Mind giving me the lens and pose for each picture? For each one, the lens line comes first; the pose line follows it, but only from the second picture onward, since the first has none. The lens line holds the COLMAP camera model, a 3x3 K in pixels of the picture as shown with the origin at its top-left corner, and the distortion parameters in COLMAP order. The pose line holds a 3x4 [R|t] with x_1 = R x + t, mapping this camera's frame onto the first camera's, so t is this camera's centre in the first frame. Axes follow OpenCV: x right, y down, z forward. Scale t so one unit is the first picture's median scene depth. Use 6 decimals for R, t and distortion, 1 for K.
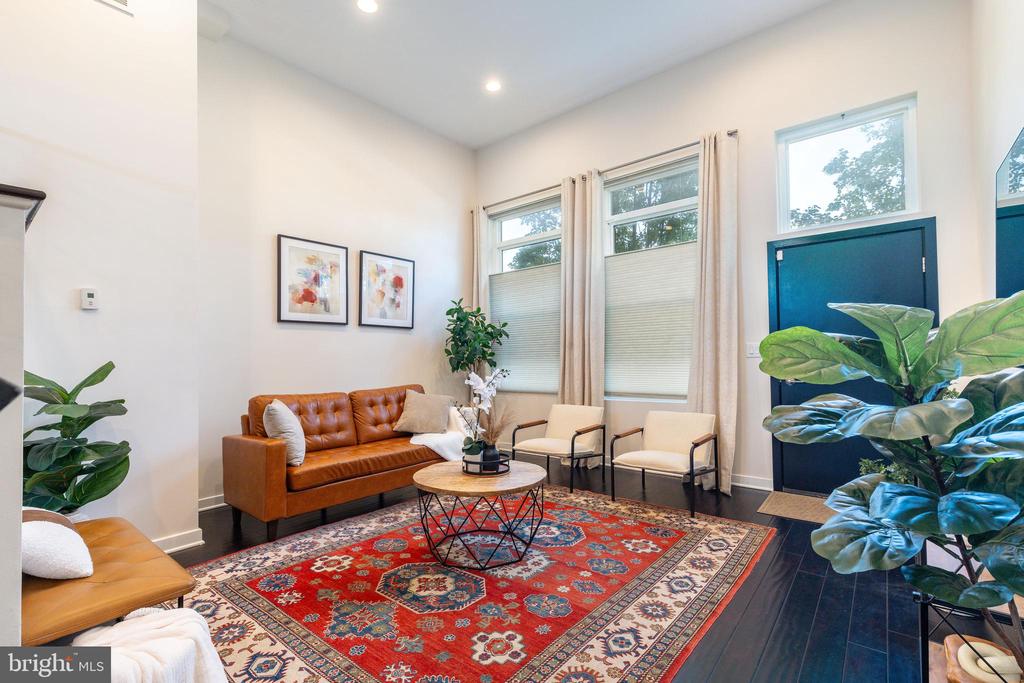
lens RADIAL K [[453.5, 0, 511.8], [0, 453.5, 348.4], [0, 0, 1]] dist [0.001242, 0.000299]
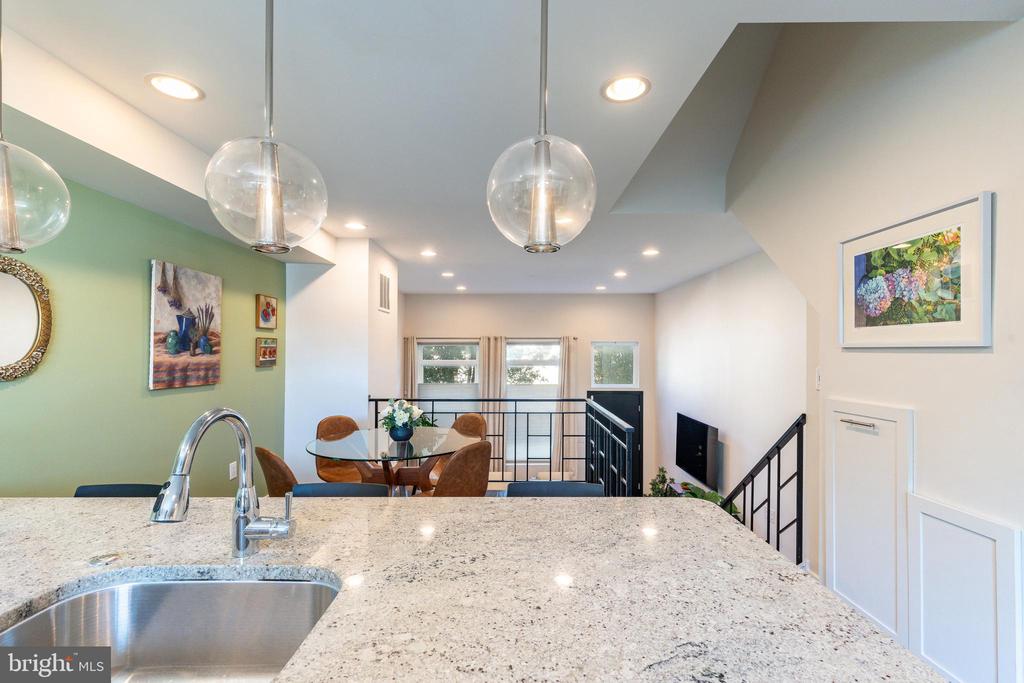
lens RADIAL K [[453.5, 0, 511.8], [0, 453.5, 348.4], [0, 0, 1]] dist [0.001242, 0.000299]
pose [[0.780617, 0.021839, 0.624629, -1.490331], [-0.026120, 0.999656, -0.002308, -0.569894], [-0.624464, -0.014514, 0.780919, -0.671793]]
